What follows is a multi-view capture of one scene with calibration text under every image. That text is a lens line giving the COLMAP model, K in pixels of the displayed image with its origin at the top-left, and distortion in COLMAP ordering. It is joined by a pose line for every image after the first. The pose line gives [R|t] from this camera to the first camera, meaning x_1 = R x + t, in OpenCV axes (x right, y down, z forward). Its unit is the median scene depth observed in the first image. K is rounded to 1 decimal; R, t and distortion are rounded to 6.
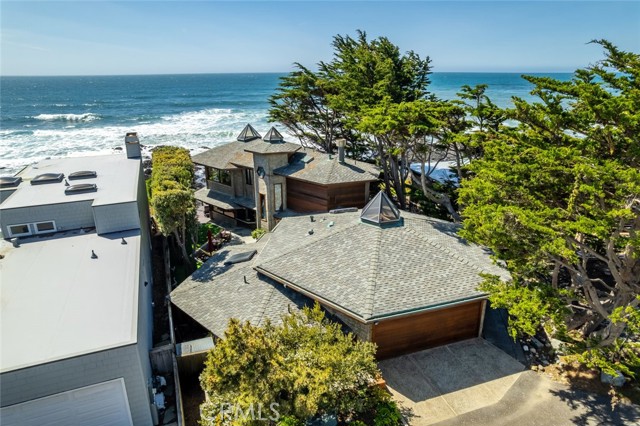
lens RADIAL K [[405.6, 0, 320.8], [0, 405.6, 212.8], [0, 0, 1]] dist [-0.017287, 0.005725]
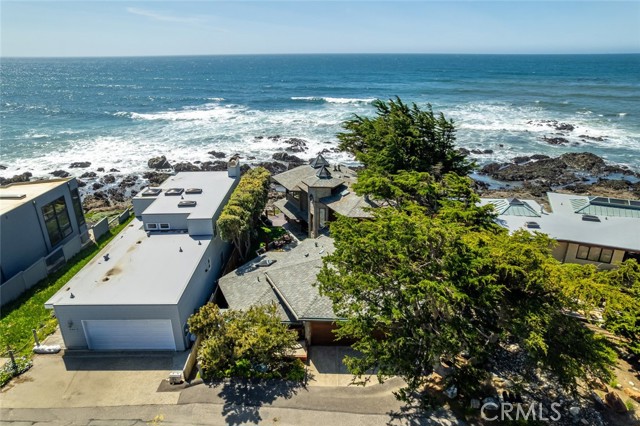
lens RADIAL K [[405.6, 0, 318.1], [0, 405.6, 212.8], [0, 0, 1]] dist [-0.017287, 0.005725]
pose [[0.934082, 0.129919, -0.332584, 0.485379], [-0.116935, 0.991394, 0.058854, -0.197344], [0.337368, -0.016083, 0.941235, -0.391666]]
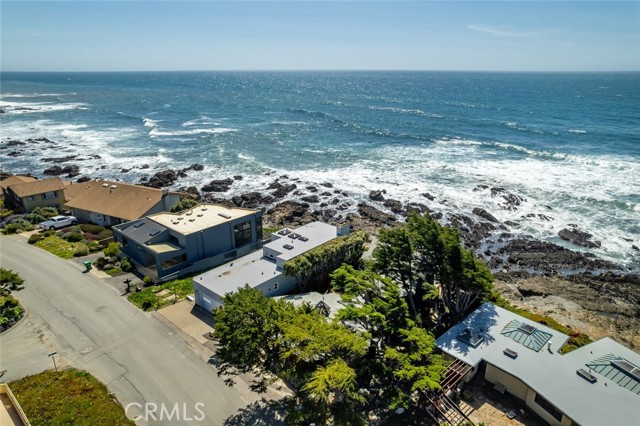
lens RADIAL K [[405.6, 0, 319.4], [0, 405.6, 213.0], [0, 0, 1]] dist [-0.017287, 0.005725]
pose [[0.474882, 0.301179, -0.826909, 1.795599], [-0.304364, 0.937840, 0.166790, -0.849330], [0.825742, 0.172476, 0.537031, -0.328247]]
